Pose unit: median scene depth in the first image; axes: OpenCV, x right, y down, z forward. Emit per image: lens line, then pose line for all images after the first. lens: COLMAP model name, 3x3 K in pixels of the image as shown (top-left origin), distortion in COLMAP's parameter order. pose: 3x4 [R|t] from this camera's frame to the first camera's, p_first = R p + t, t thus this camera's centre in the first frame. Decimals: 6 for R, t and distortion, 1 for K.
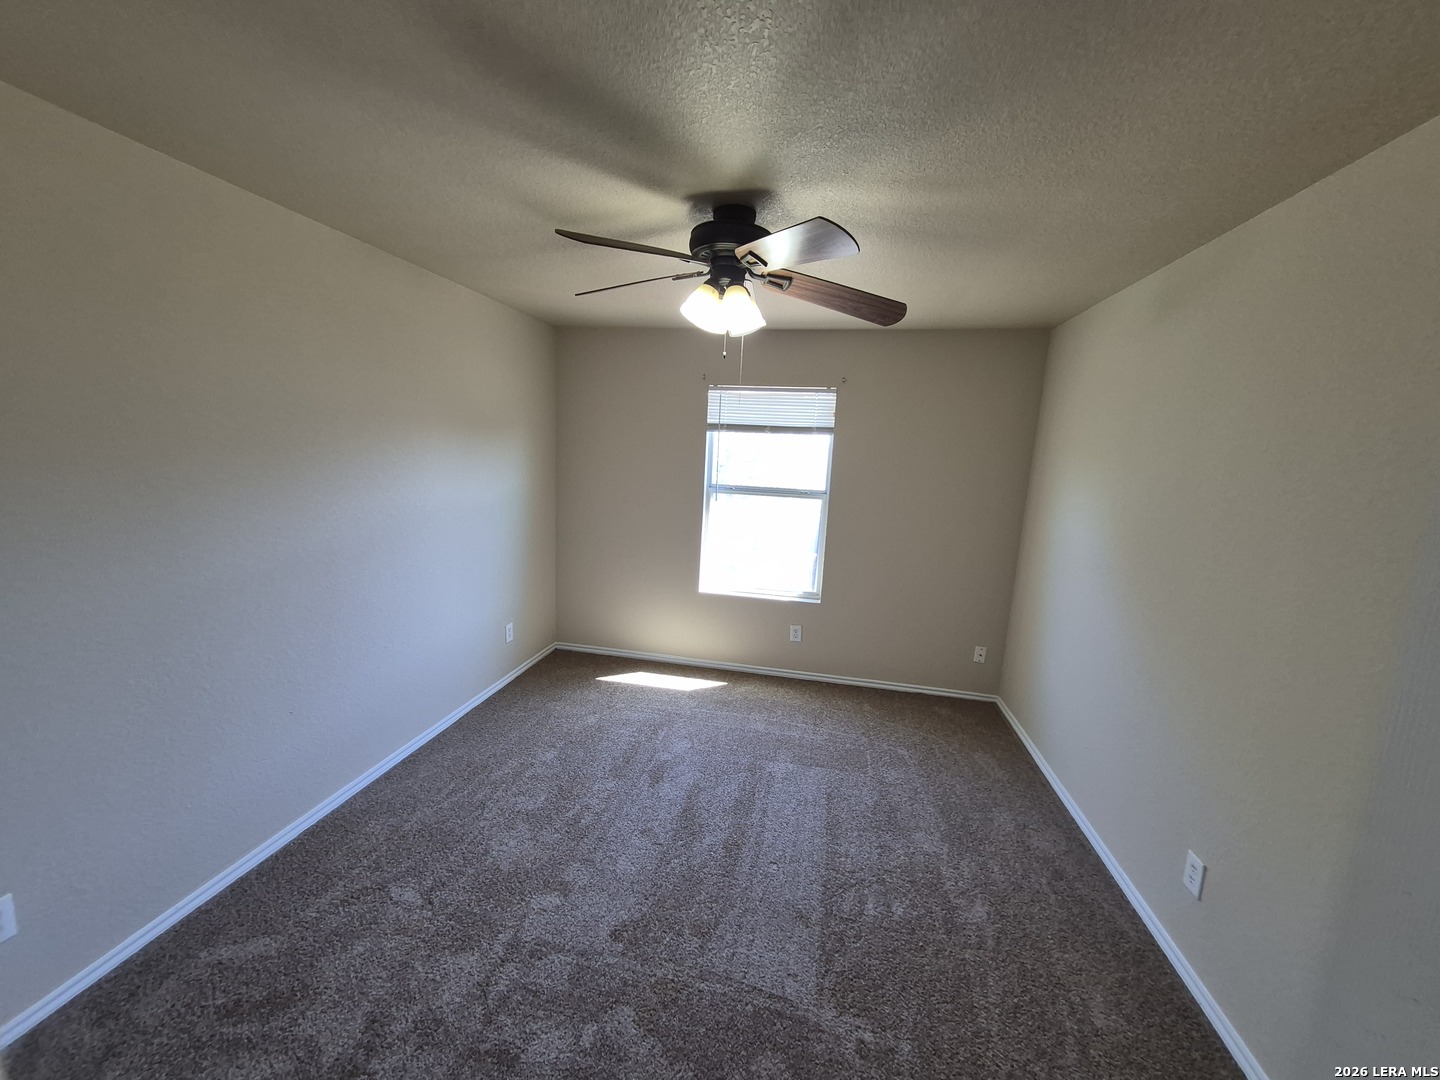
lens RADIAL K [[563.7, 0, 706.8], [0, 563.7, 551.1], [0, 0, 1]] dist [0.008269, -0.000798]
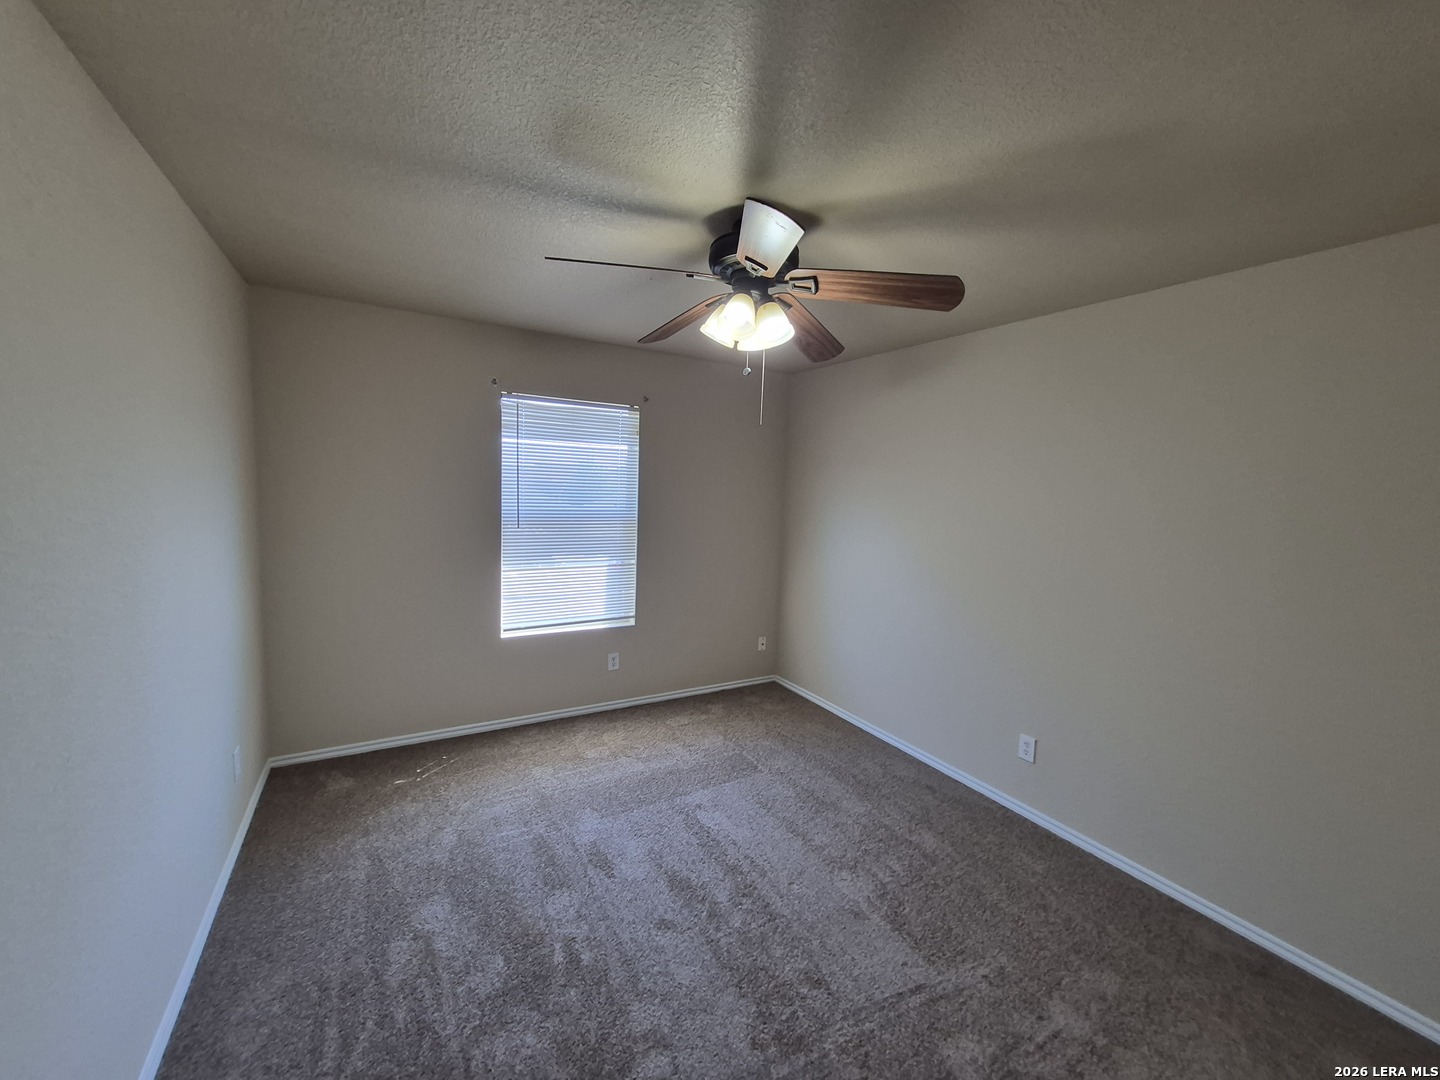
lens RADIAL K [[563.7, 0, 716.1], [0, 563.7, 551.4], [0, 0, 1]] dist [0.008269, -0.000798]
pose [[0.749120, -0.094297, 0.655688, -0.470039], [0.113290, 0.993471, 0.013441, -0.045920], [-0.652674, 0.064214, 0.754912, 0.243685]]
